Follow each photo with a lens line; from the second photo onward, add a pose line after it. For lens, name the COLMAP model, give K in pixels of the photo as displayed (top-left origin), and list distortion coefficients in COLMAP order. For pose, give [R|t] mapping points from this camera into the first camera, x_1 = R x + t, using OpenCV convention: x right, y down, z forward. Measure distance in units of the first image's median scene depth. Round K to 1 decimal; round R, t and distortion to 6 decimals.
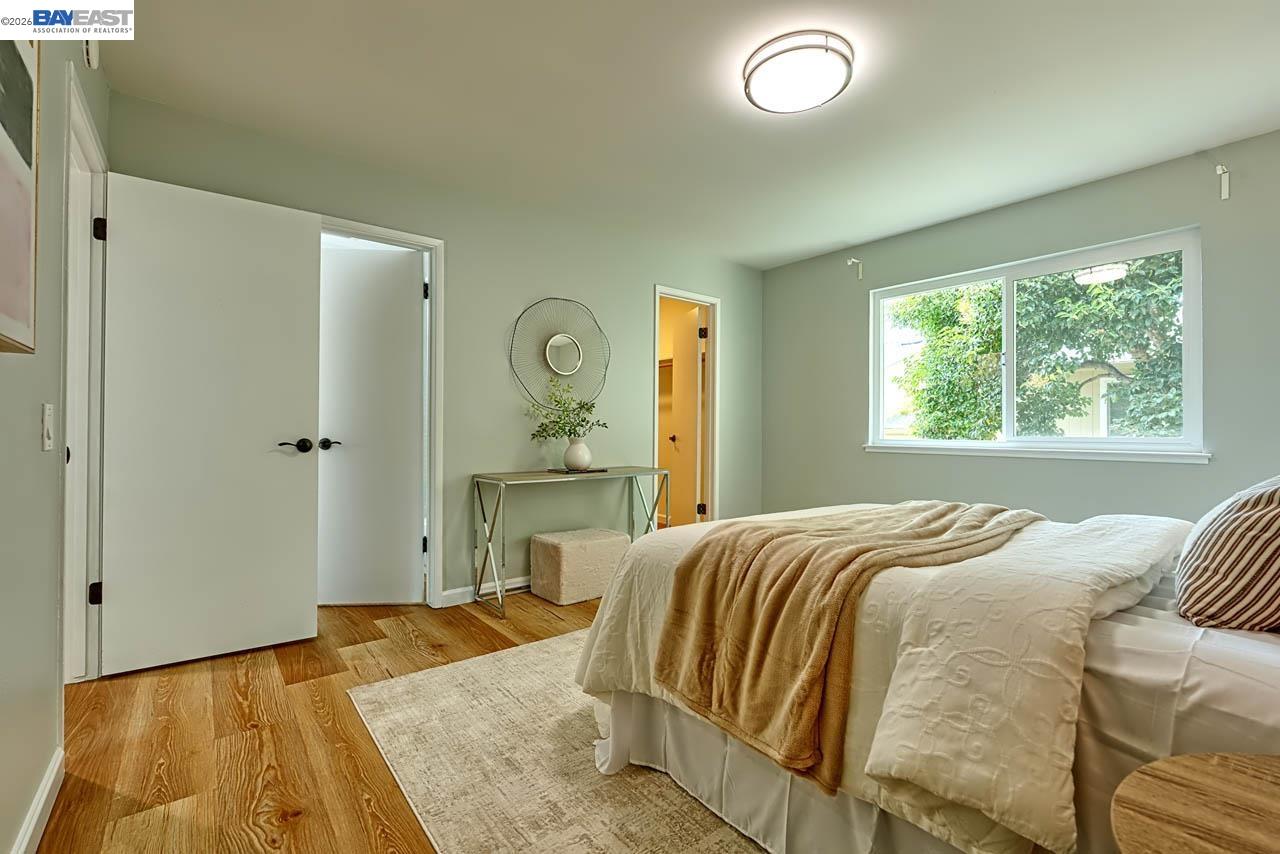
lens RADIAL K [[555.4, 0, 641.5], [0, 555.4, 426.7], [0, 0, 1]] dist [-0.005302, 0.001214]
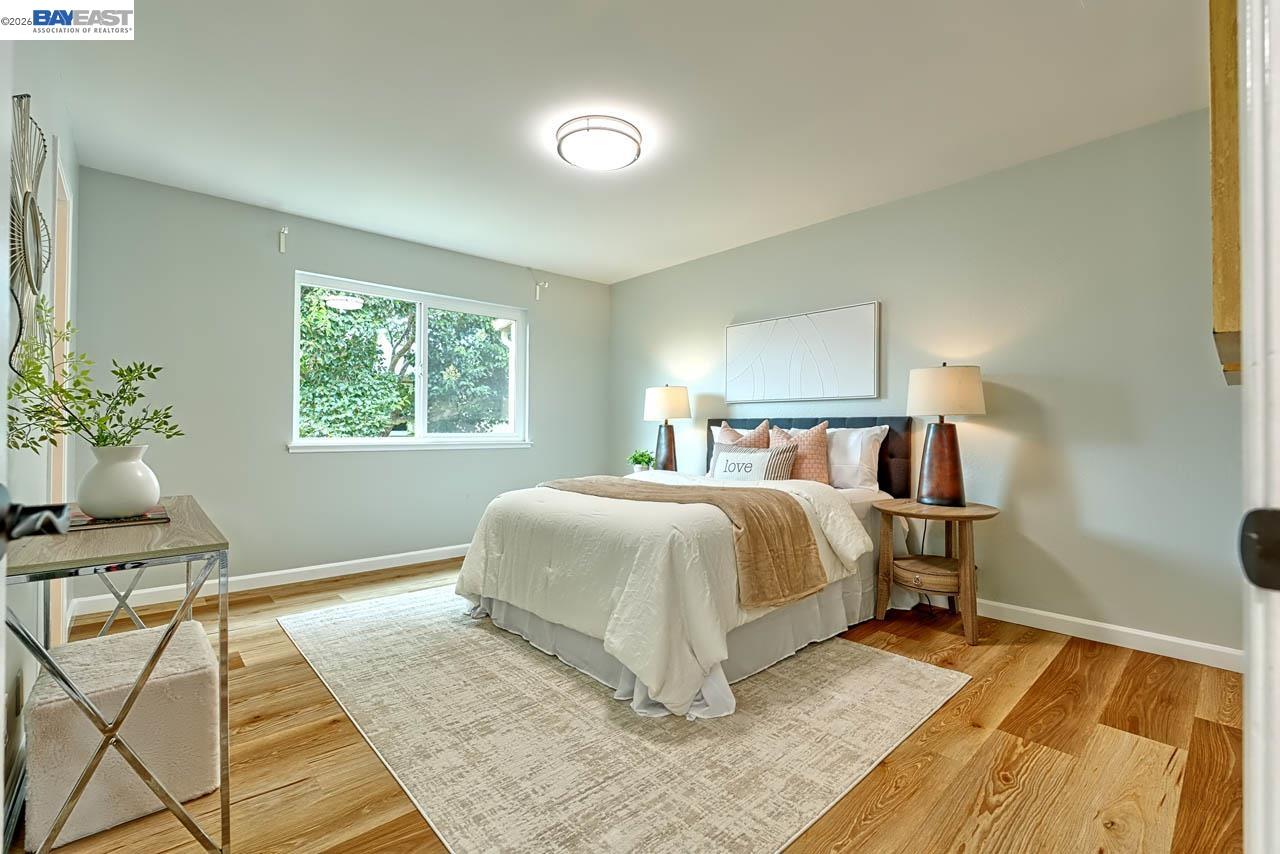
lens RADIAL K [[555.4, 0, 636.4], [0, 555.4, 425.0], [0, 0, 1]] dist [-0.005302, 0.001214]
pose [[-0.055131, 0.004296, 0.998470, -0.749224], [-0.009050, 0.999948, -0.004802, 0.001115], [-0.998438, -0.009301, -0.055089, 0.754880]]
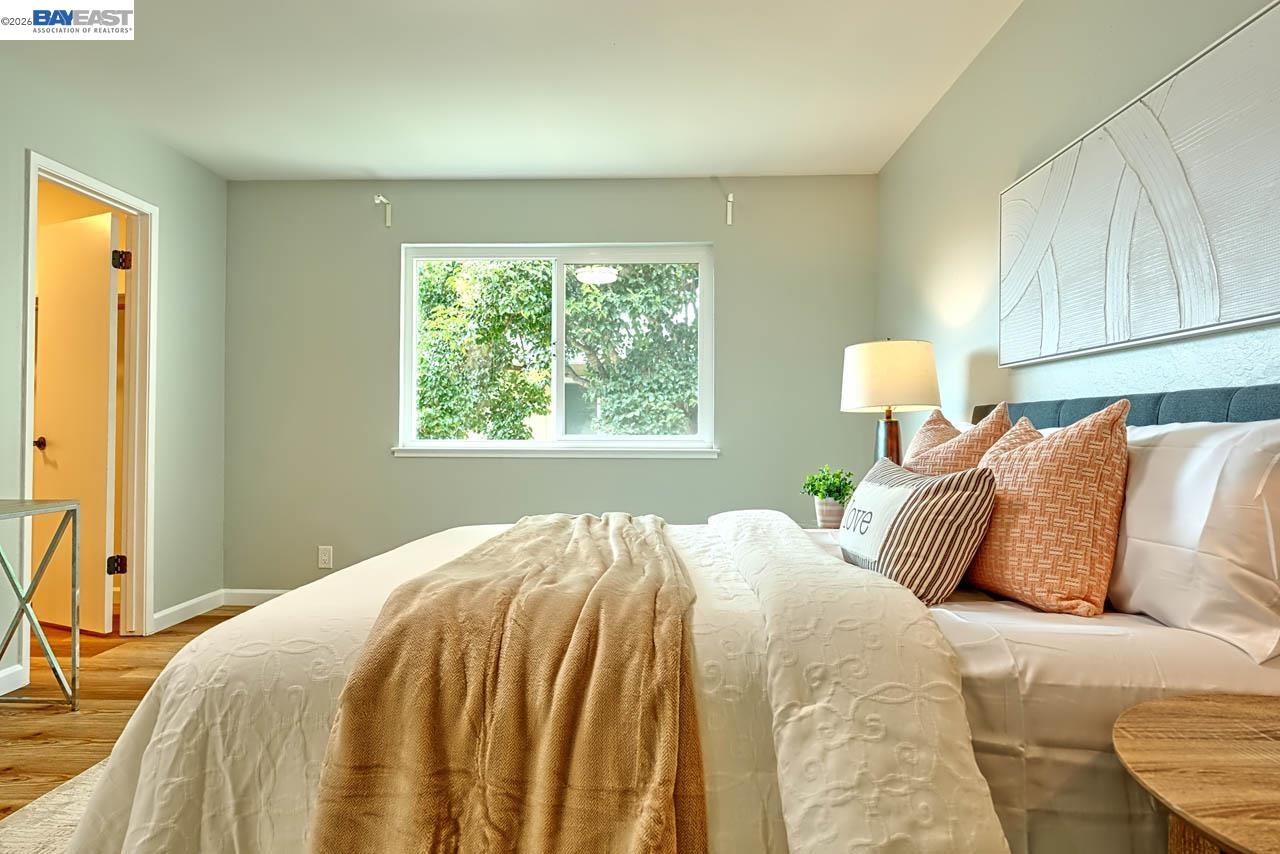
lens RADIAL K [[698.5, 0, 639.5], [0, 698.5, 424.1], [0, 0, 1]] dist [-0.008189, 0.004305]
pose [[0.652693, 0.005420, 0.757603, -0.143289], [-0.004365, 0.999985, -0.003394, 0.003239], [-0.757610, -0.001092, 0.652707, 0.199947]]
